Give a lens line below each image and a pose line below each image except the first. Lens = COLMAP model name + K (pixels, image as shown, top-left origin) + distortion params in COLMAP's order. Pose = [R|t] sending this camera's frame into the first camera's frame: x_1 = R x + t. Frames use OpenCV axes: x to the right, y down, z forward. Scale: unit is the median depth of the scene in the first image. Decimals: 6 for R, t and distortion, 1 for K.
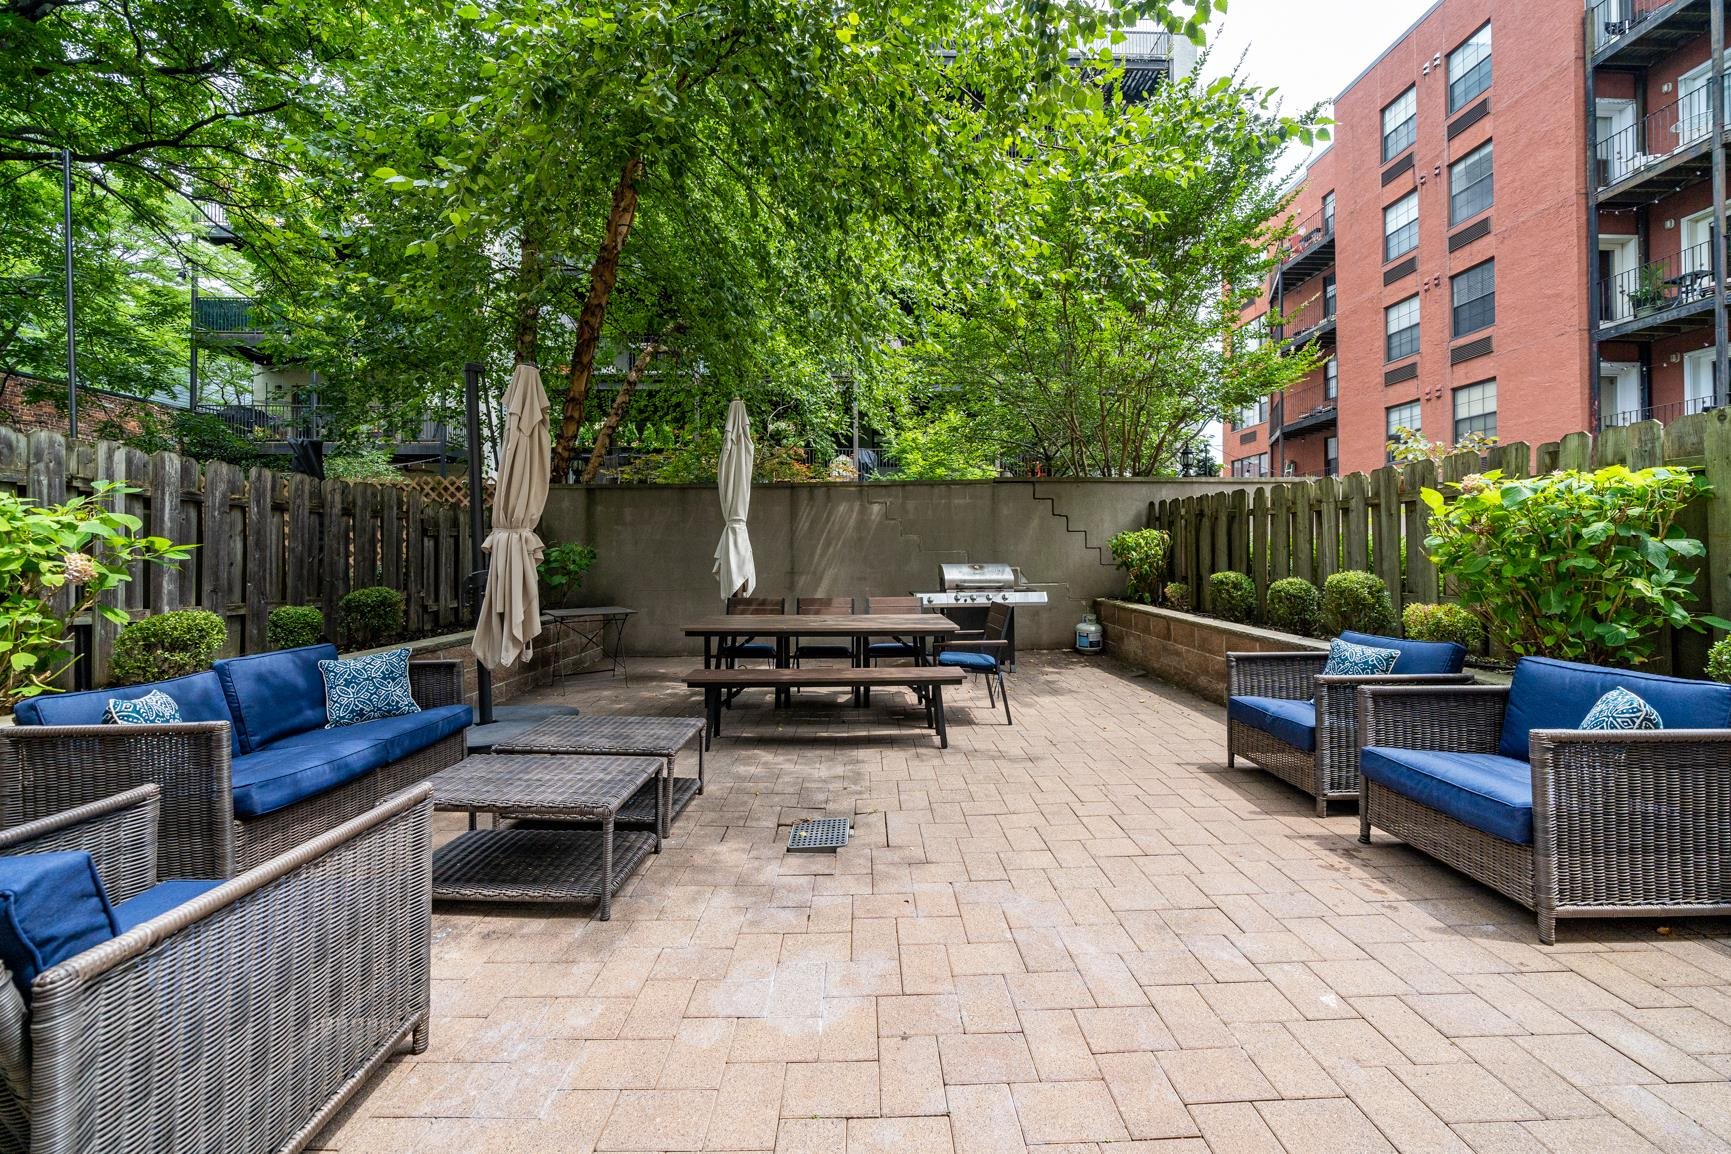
lens RADIAL K [[599.2, 0, 869.6], [0, 599.2, 549.2], [0, 0, 1]] dist [-0.007867, 0.000328]
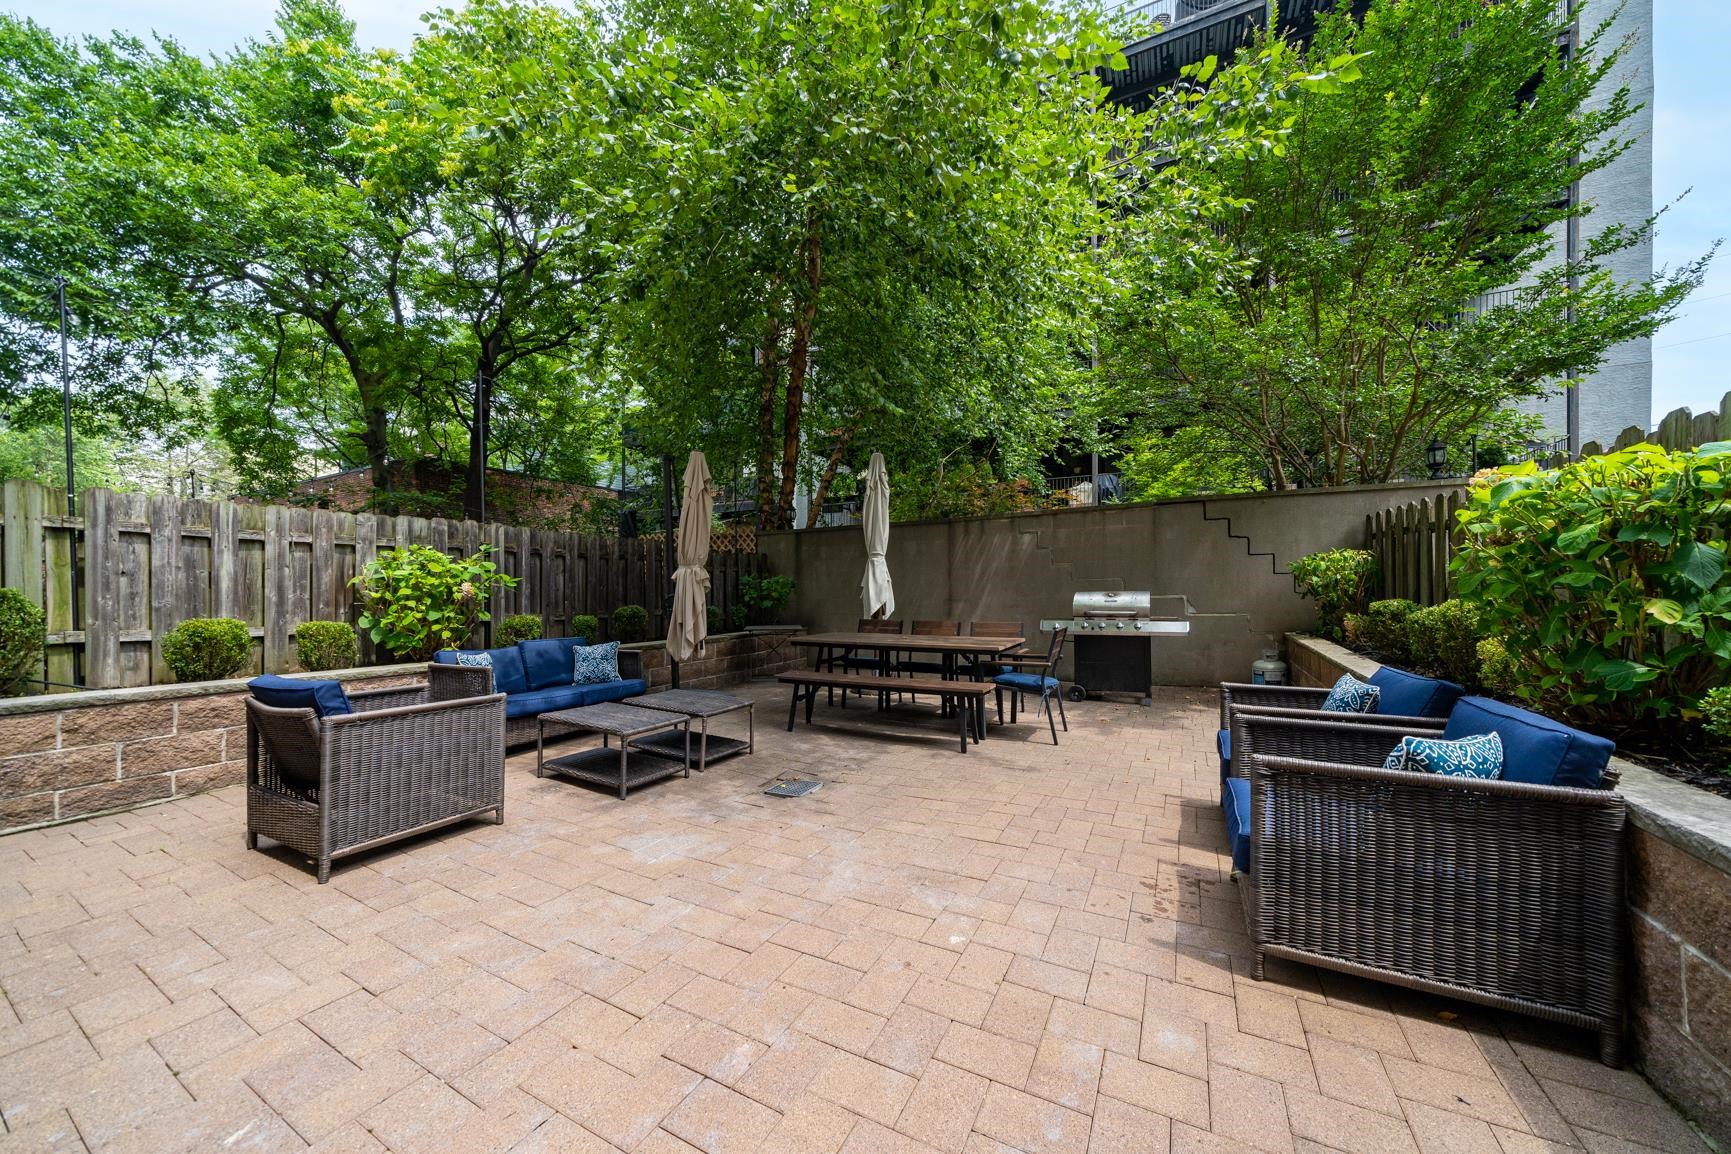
lens RADIAL K [[599.2, 0, 873.1], [0, 599.2, 588.8], [0, 0, 1]] dist [-0.007867, 0.000328]
pose [[0.874918, -0.003571, -0.484257, 0.653653], [0.009092, 0.999918, 0.009052, 0.017377], [0.484185, -0.012323, 0.874879, -0.074561]]
